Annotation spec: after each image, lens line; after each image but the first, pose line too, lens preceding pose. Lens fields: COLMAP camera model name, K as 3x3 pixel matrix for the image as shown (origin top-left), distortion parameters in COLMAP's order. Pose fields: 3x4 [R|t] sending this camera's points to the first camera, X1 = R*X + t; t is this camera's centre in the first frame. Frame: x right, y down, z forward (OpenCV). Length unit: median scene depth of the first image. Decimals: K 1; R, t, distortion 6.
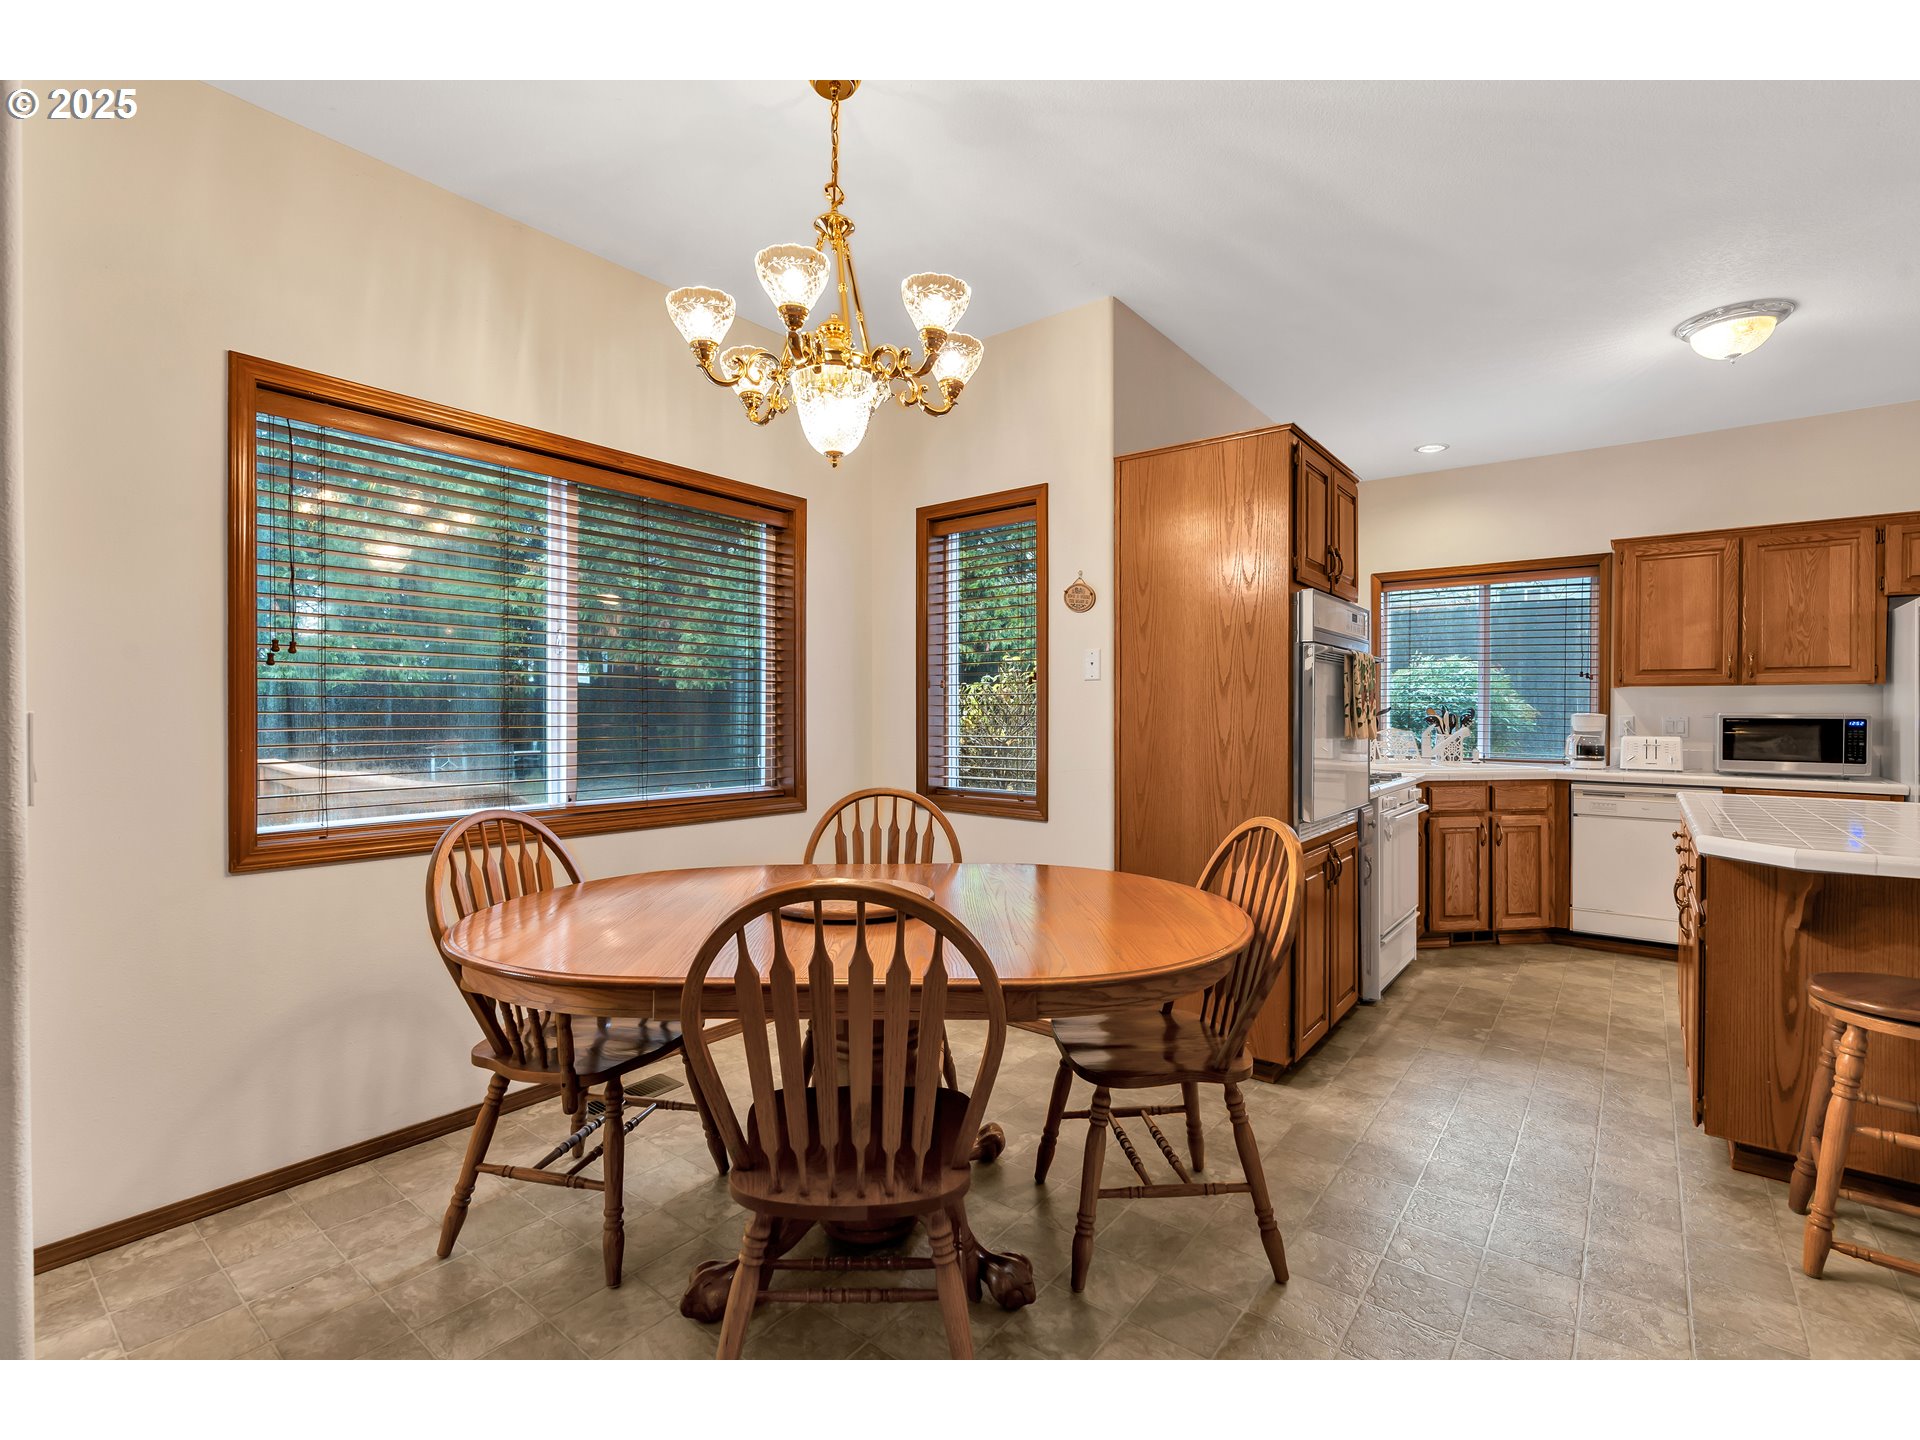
lens RADIAL K [[870.5, 0, 963.6], [0, 870.5, 716.8], [0, 0, 1]] dist [-0.011254, 0.004295]
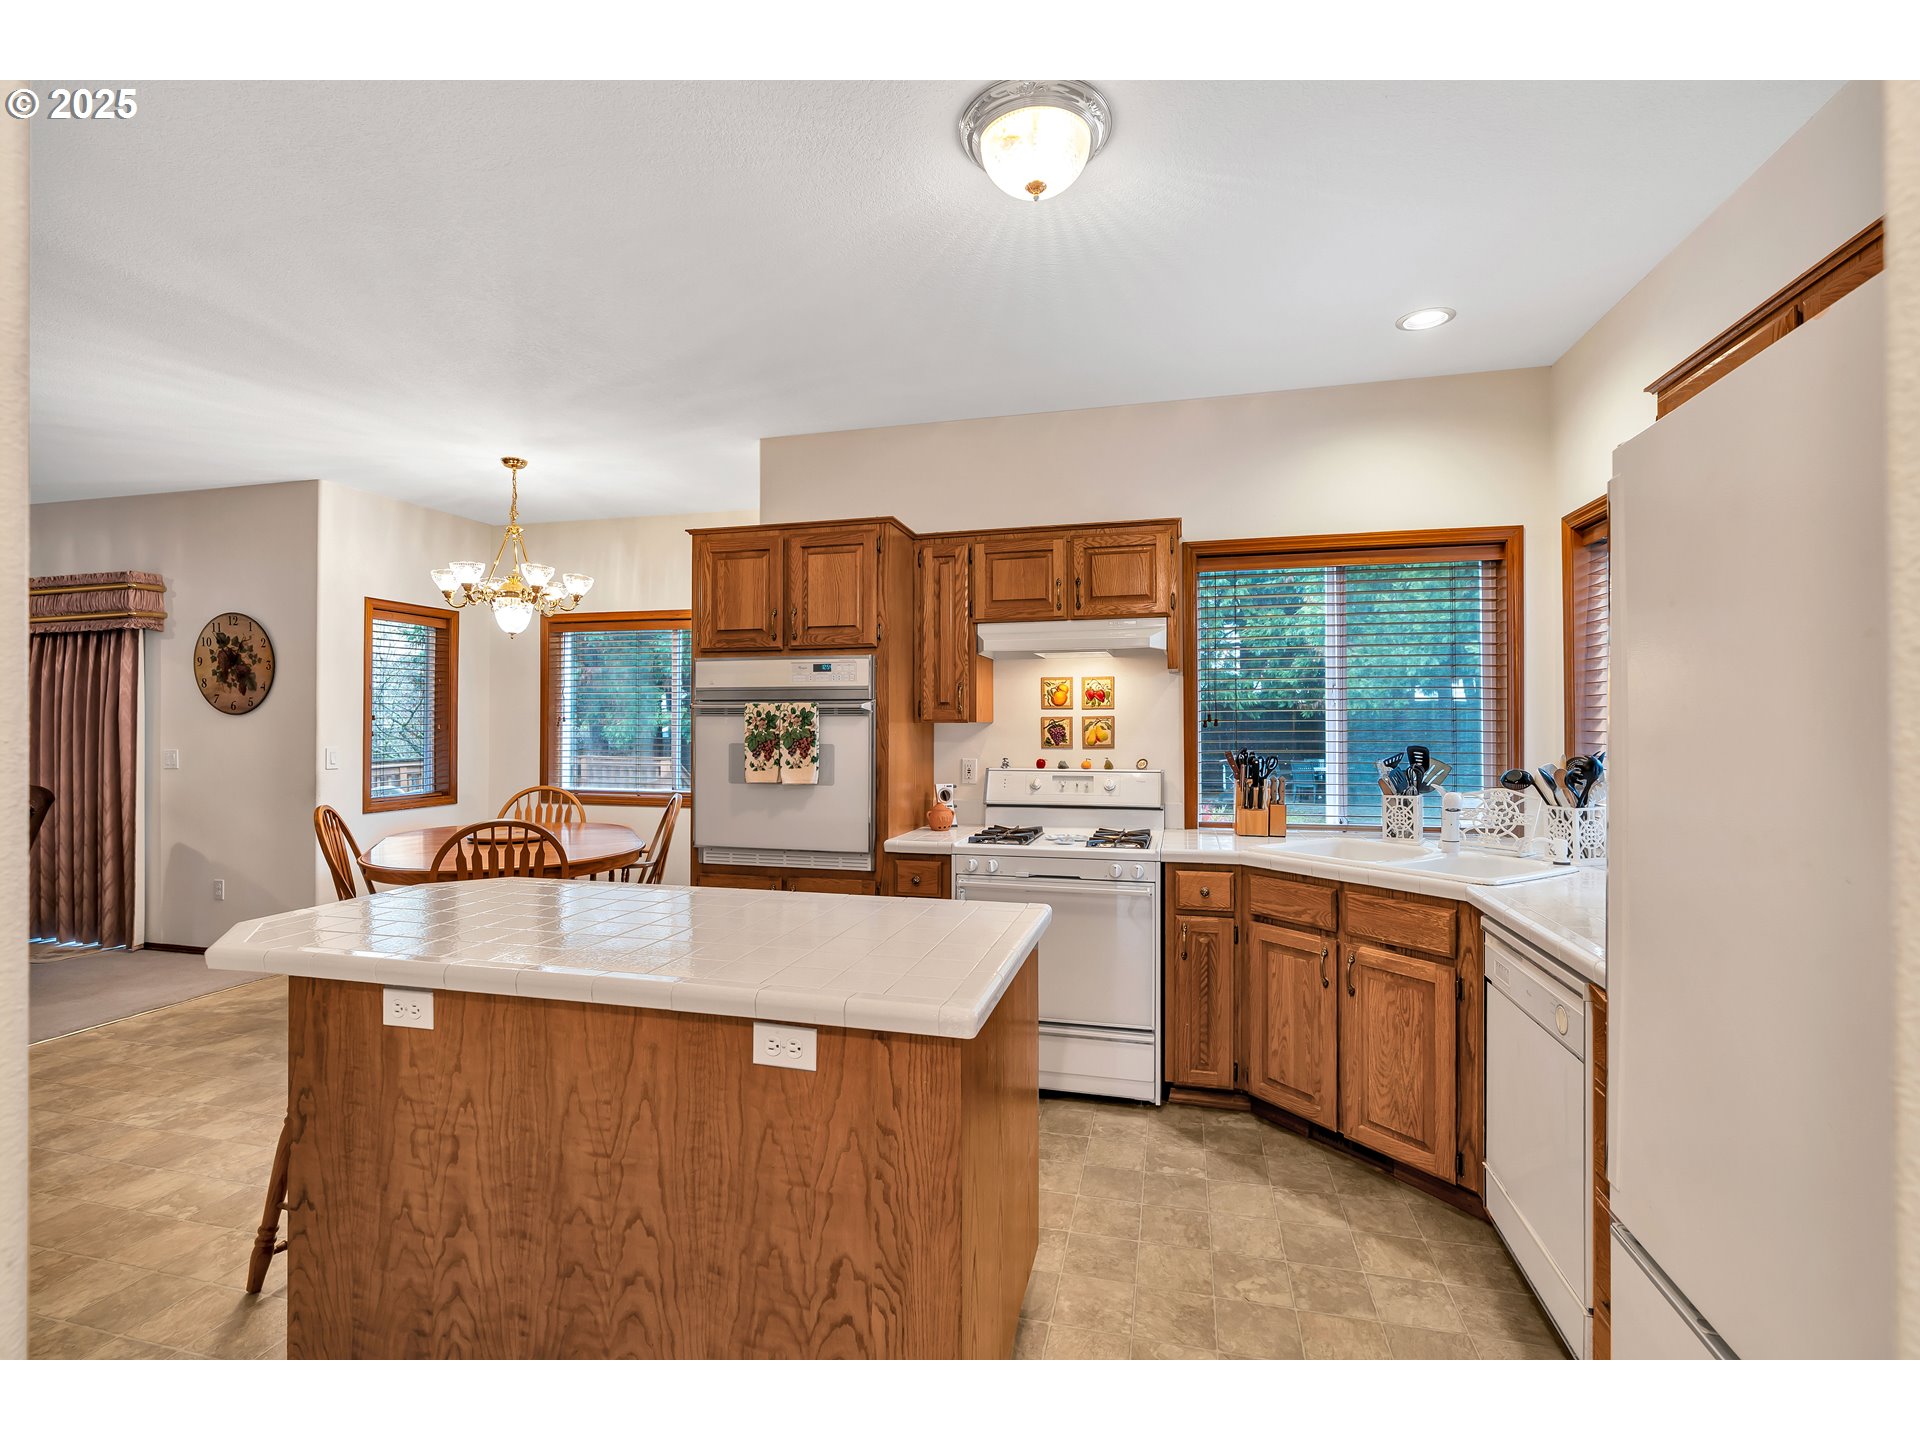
lens RADIAL K [[870.5, 0, 987.4], [0, 870.5, 718.6], [0, 0, 1]] dist [-0.011254, 0.004295]
pose [[0.415439, -0.006446, -0.909598, 1.296656], [-0.006319, 0.999930, -0.009972, -0.038534], [0.909599, 0.009890, 0.415369, 0.655831]]
